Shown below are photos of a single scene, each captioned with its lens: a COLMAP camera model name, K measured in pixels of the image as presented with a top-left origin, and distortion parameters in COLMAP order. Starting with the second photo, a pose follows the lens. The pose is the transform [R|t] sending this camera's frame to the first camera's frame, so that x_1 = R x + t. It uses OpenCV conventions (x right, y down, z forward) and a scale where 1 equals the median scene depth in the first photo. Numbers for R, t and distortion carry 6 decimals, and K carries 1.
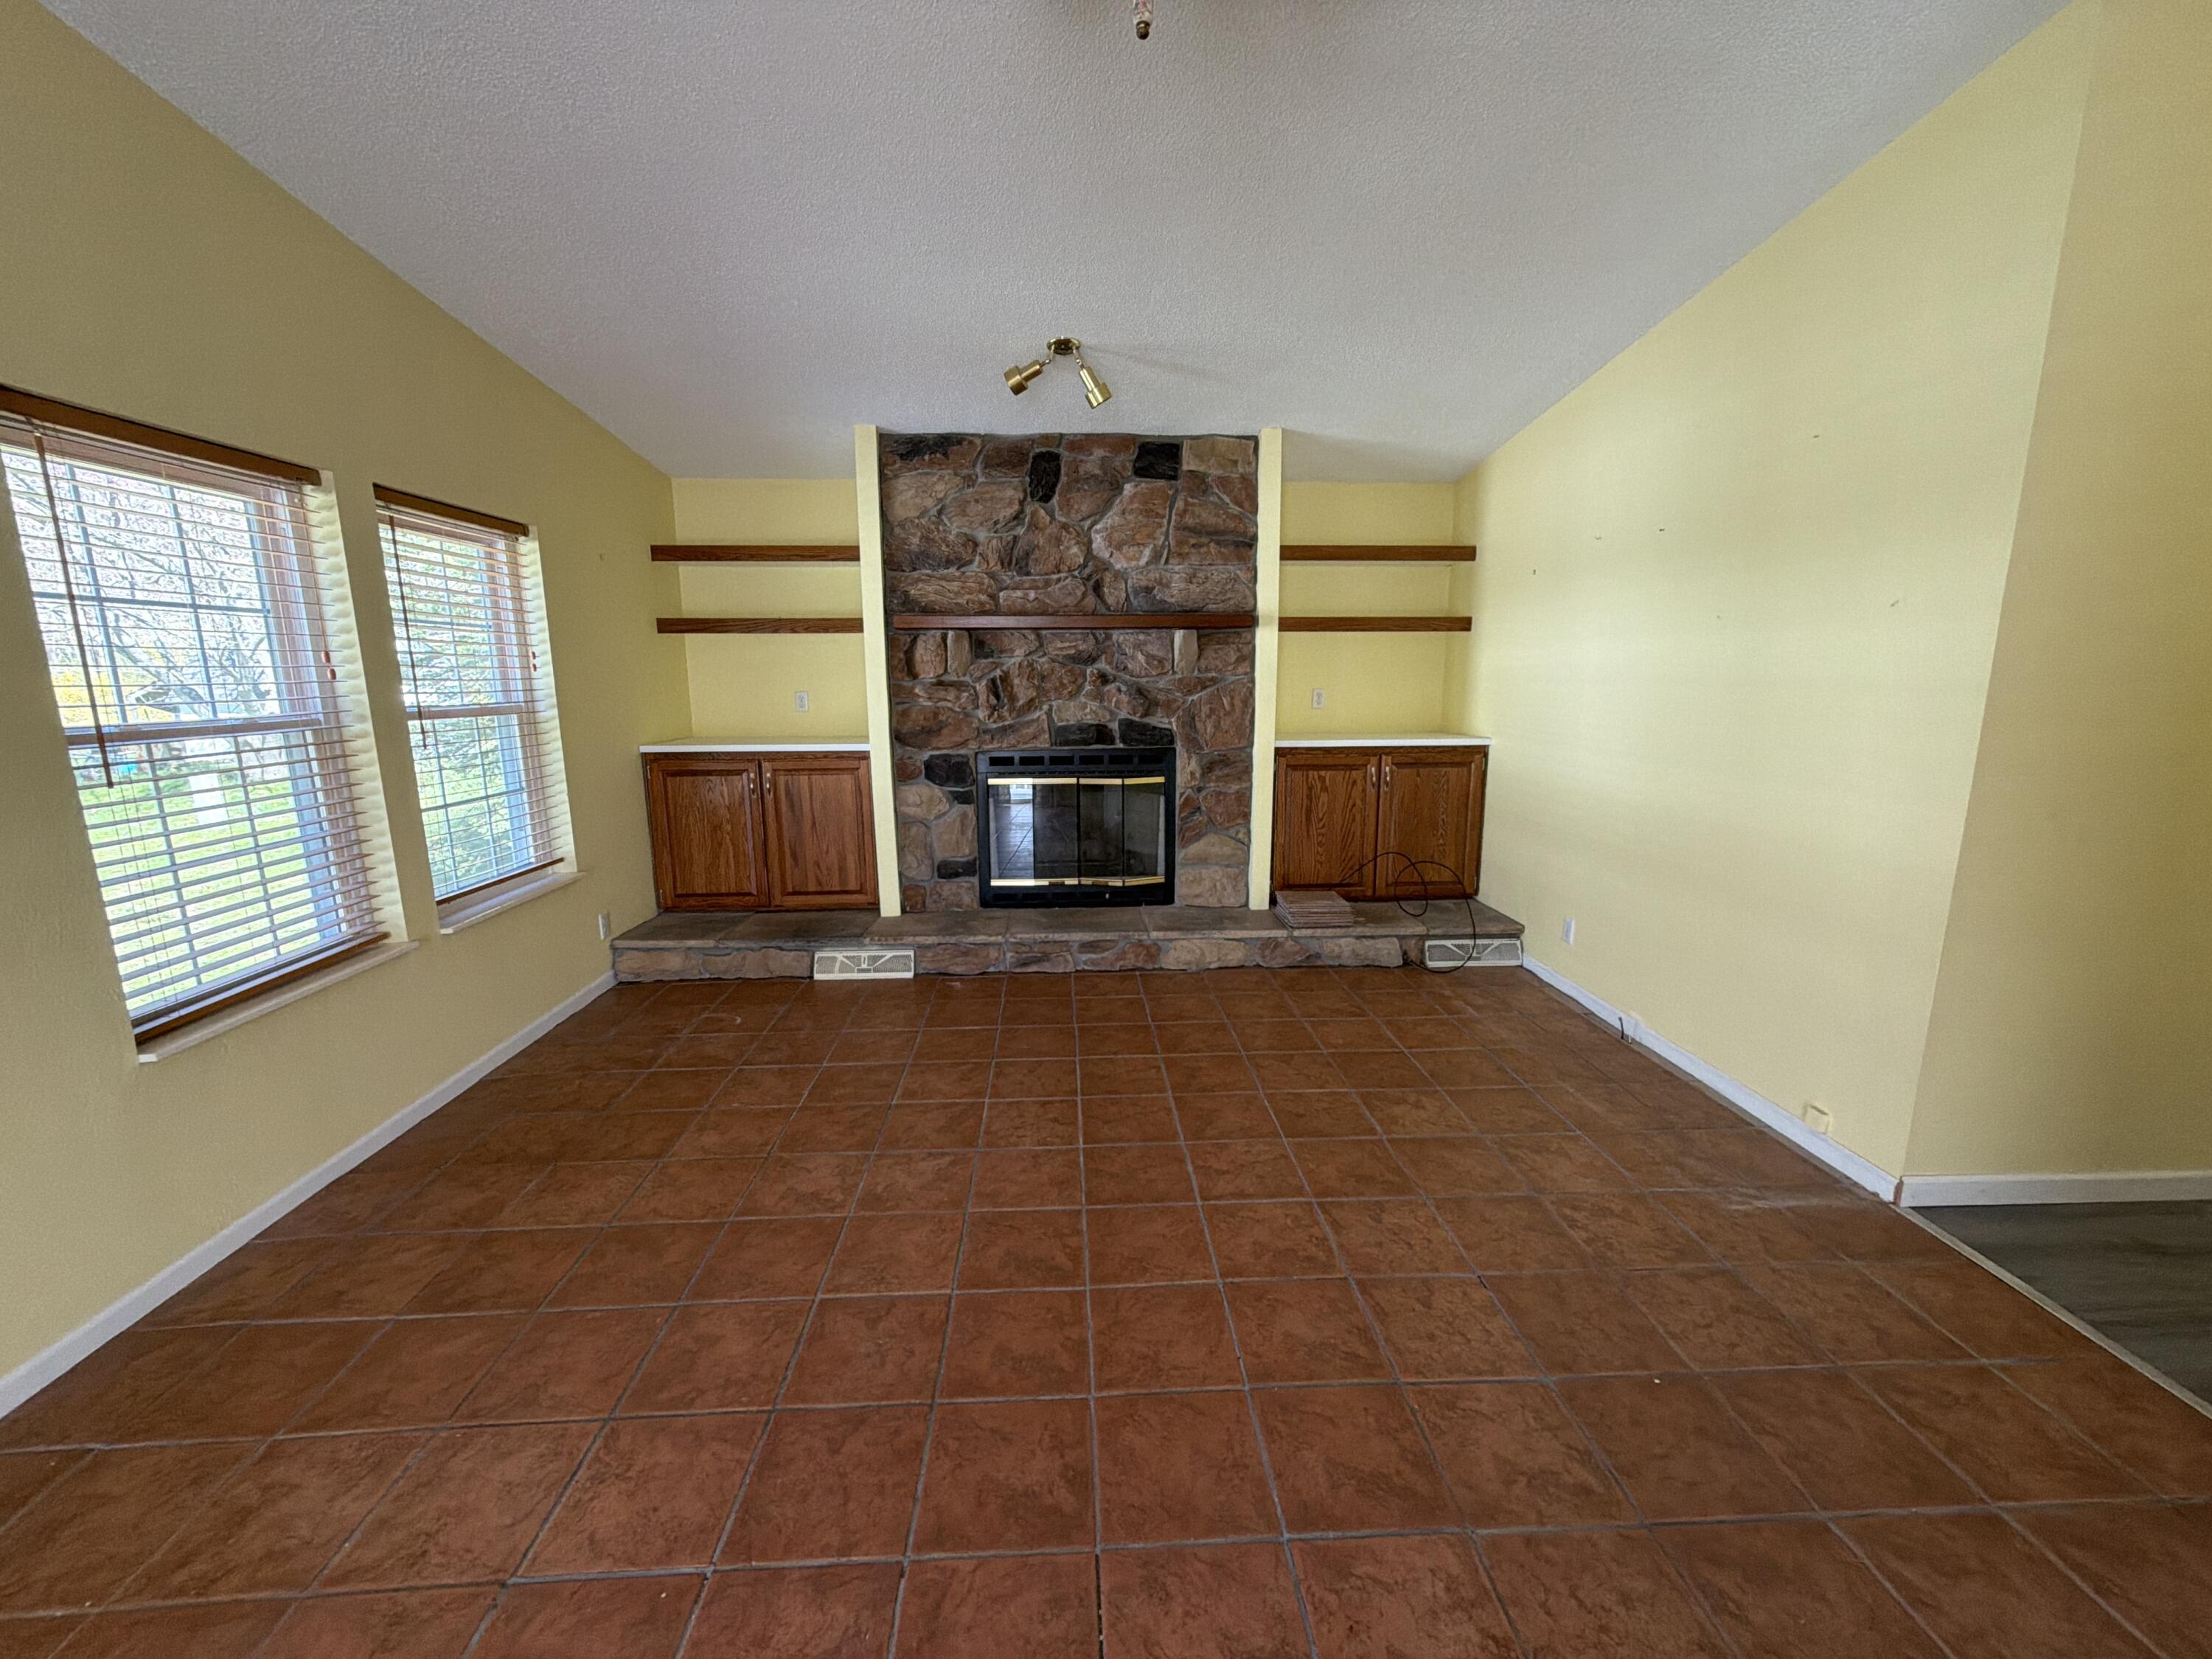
lens RADIAL K [[873.2, 0, 1090.6], [0, 873.2, 832.7], [0, 0, 1]] dist [-0.005868, 0.000241]
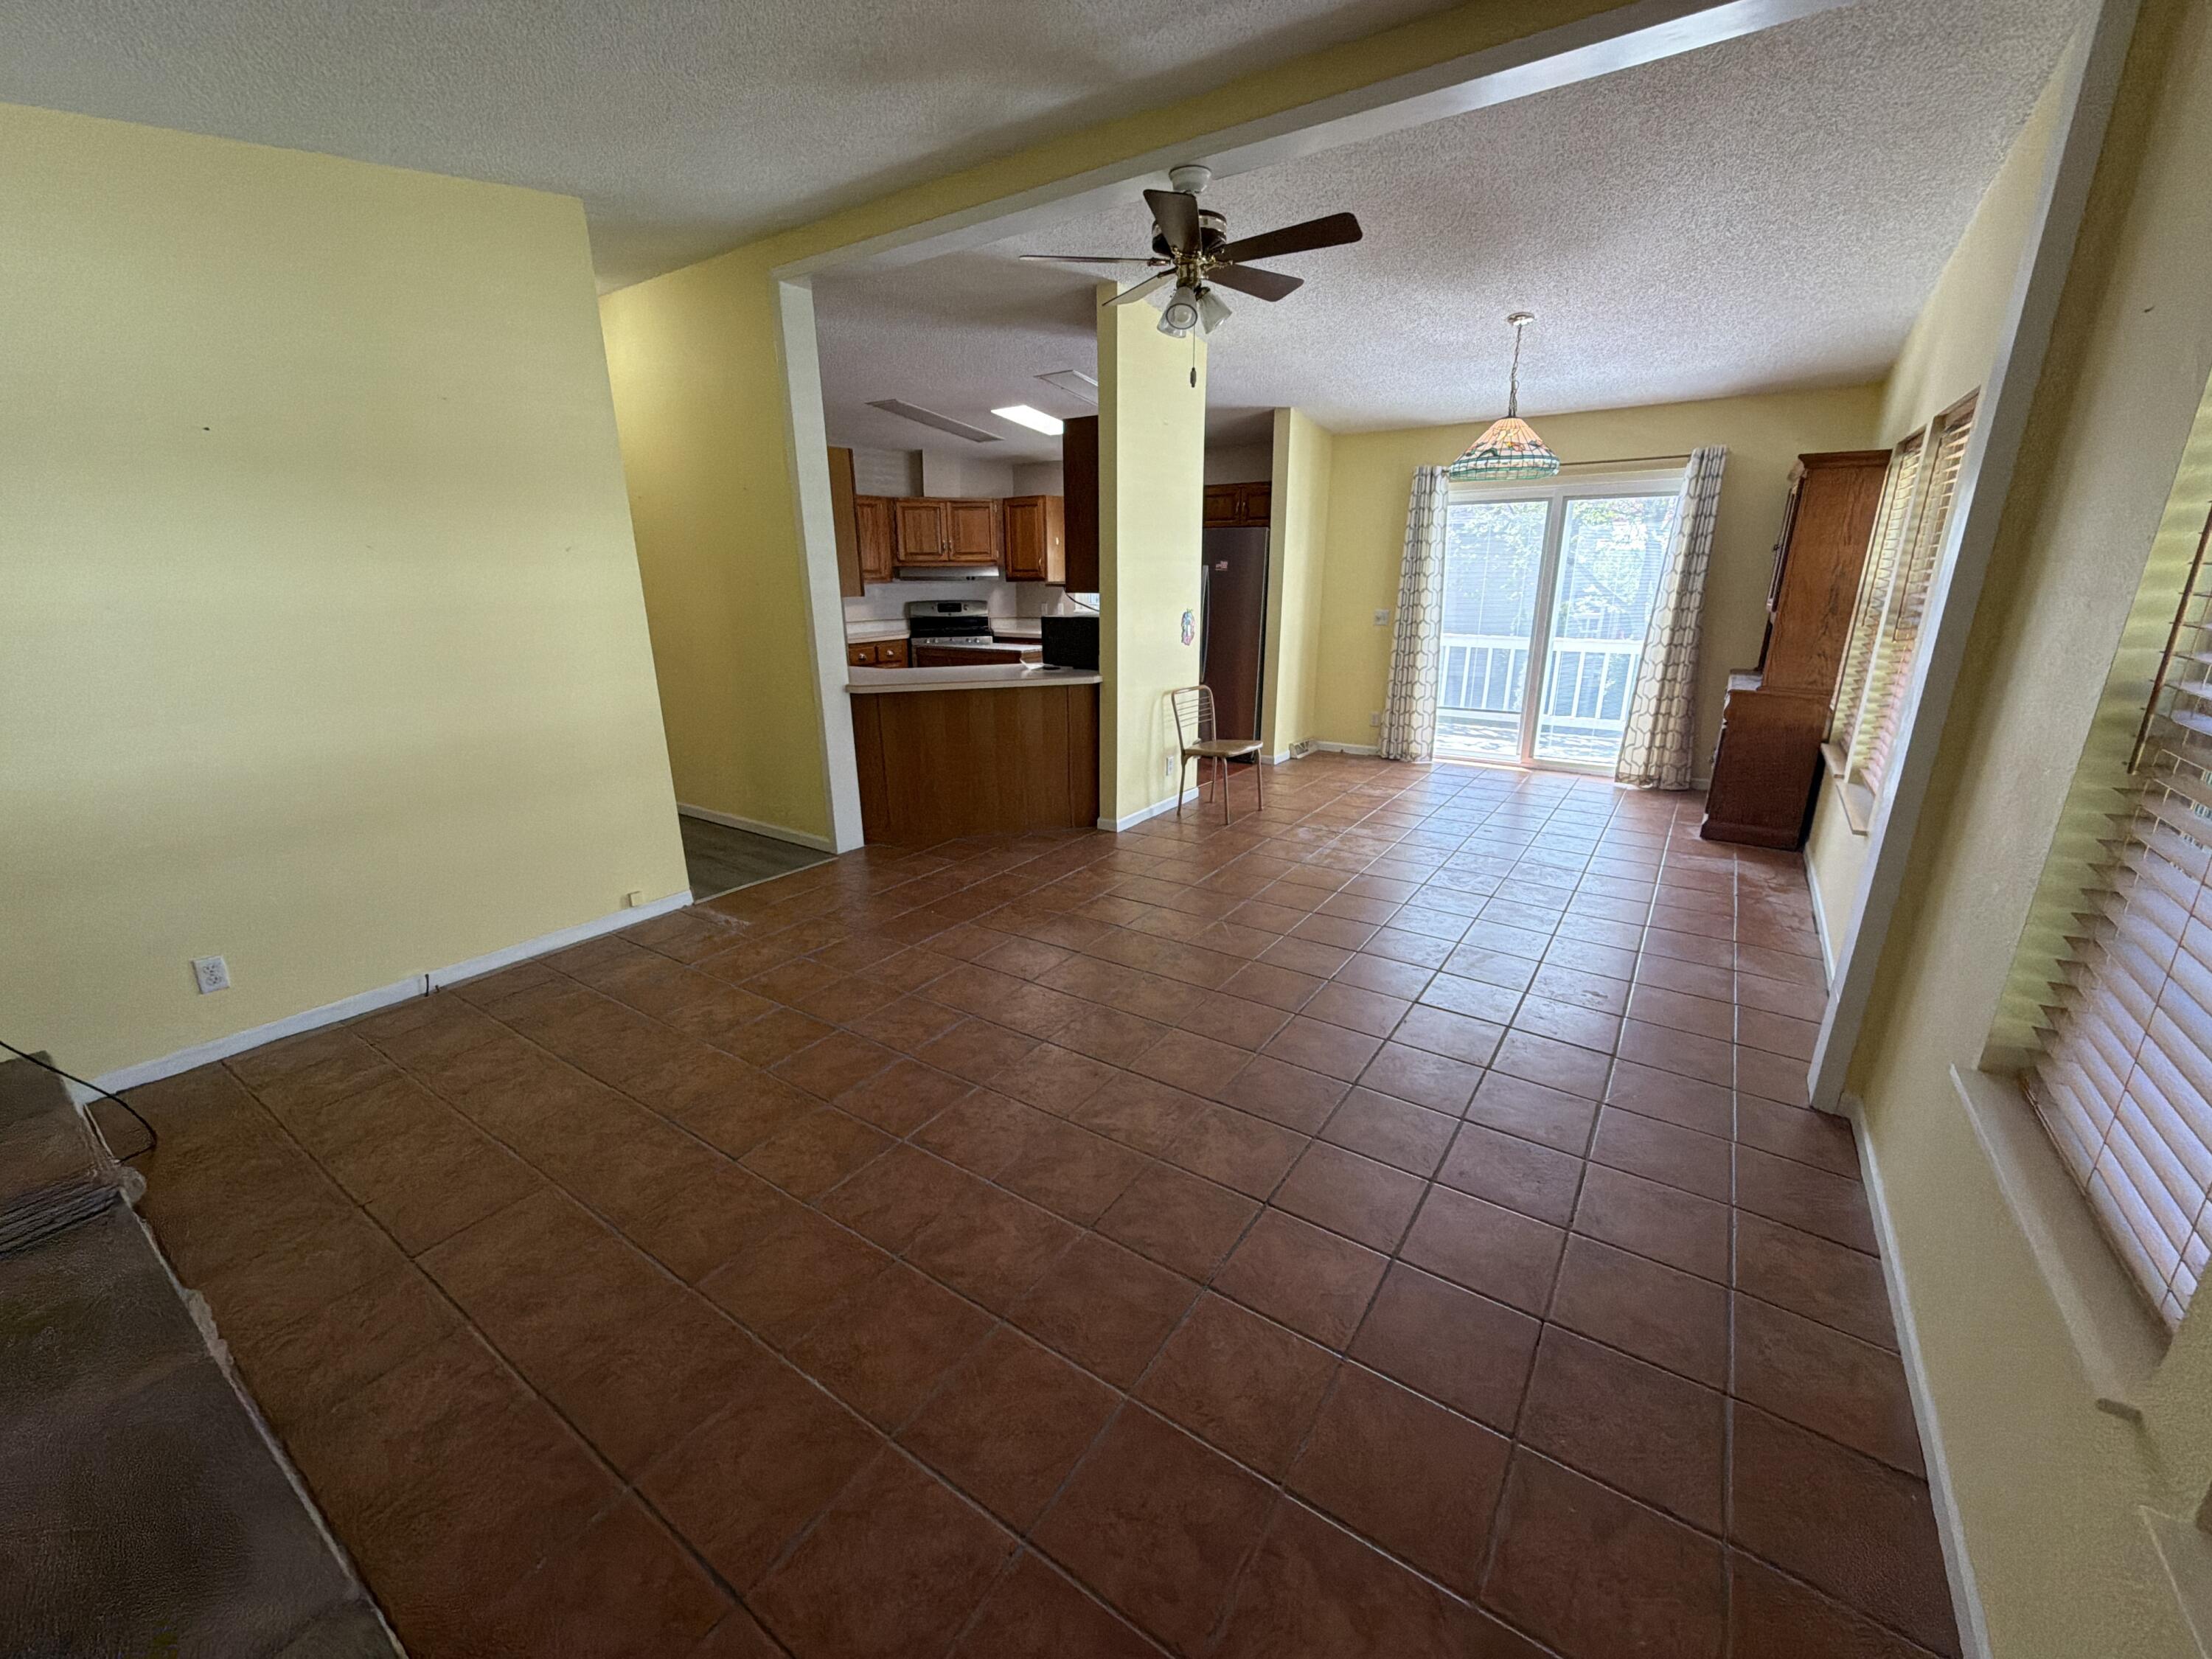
lens RADIAL K [[873.2, 0, 1101.8], [0, 873.2, 827.5], [0, 0, 1]] dist [-0.005868, 0.000241]
pose [[-0.798603, -0.160662, 0.580018, -0.417560], [0.123333, 0.899576, 0.418990, -0.197595], [-0.589086, 0.406142, -0.698589, 0.950666]]
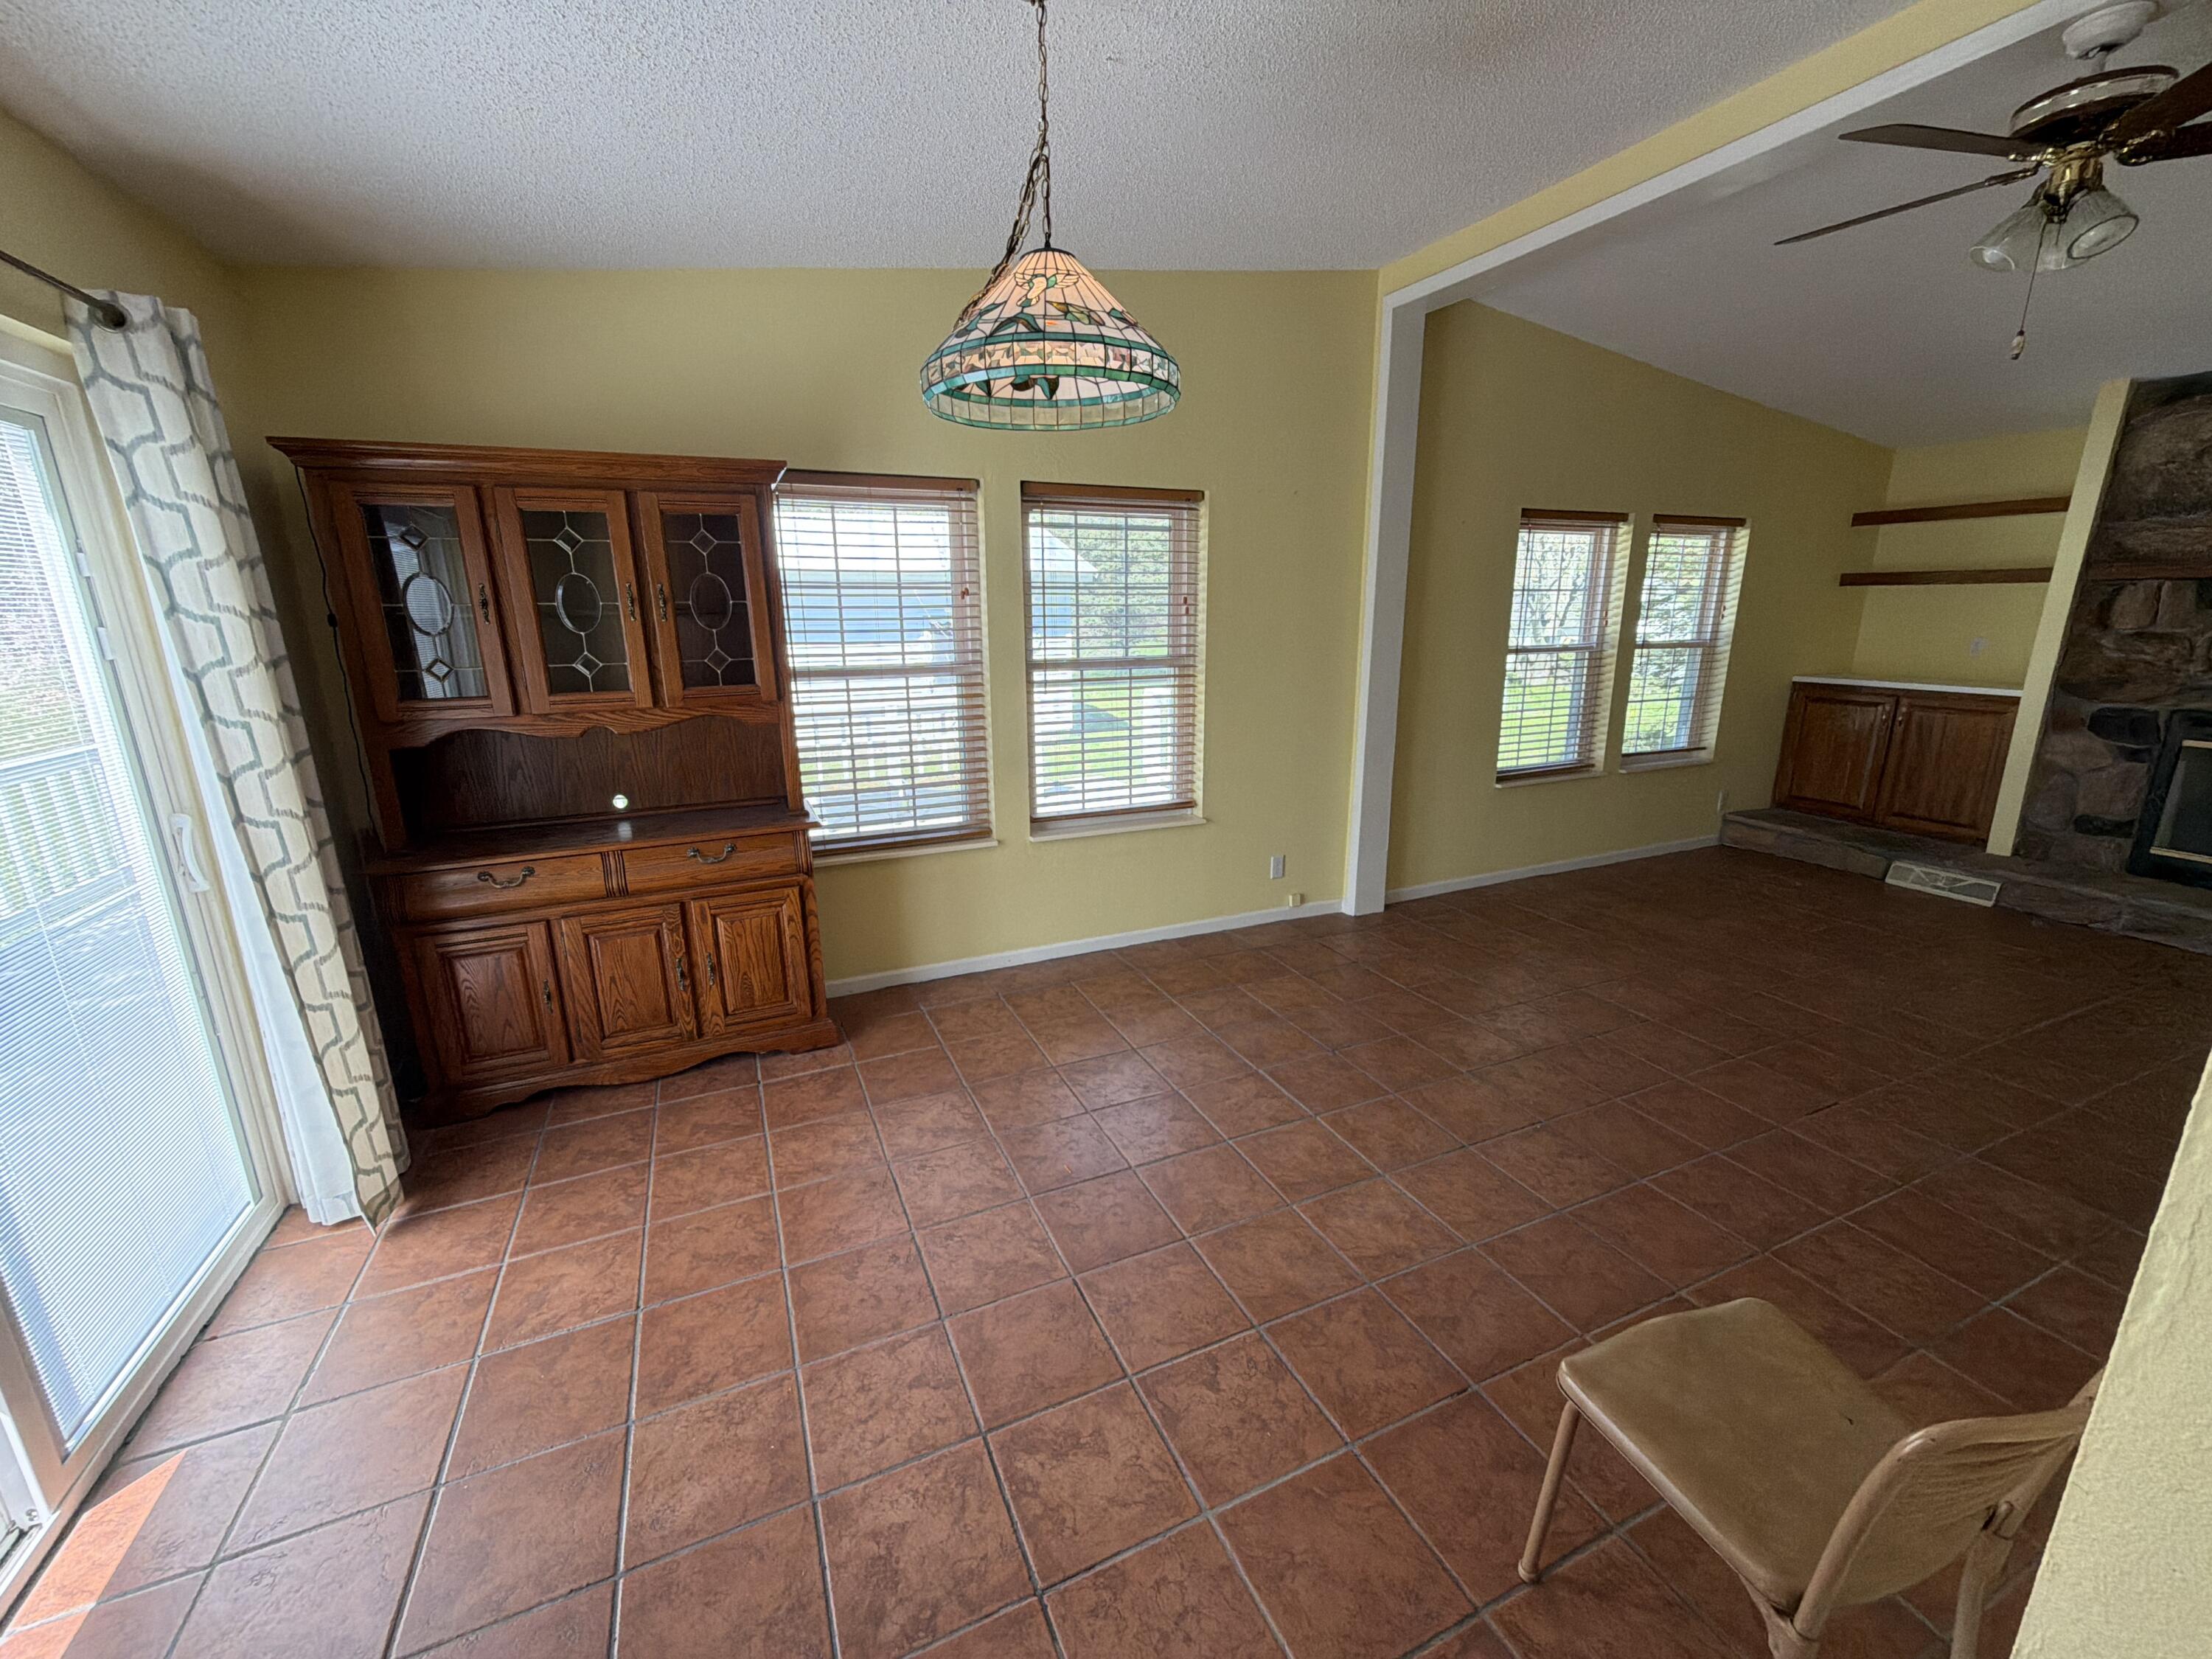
lens RADIAL K [[873.2, 0, 1106.2], [0, 873.2, 837.5], [0, 0, 1]] dist [-0.005868, 0.000241]
pose [[0.364089, 0.239166, -0.900132, 0.347104], [-0.161589, 0.968031, 0.191847, 0.051843], [0.917239, 0.075602, 0.391097, -0.443862]]
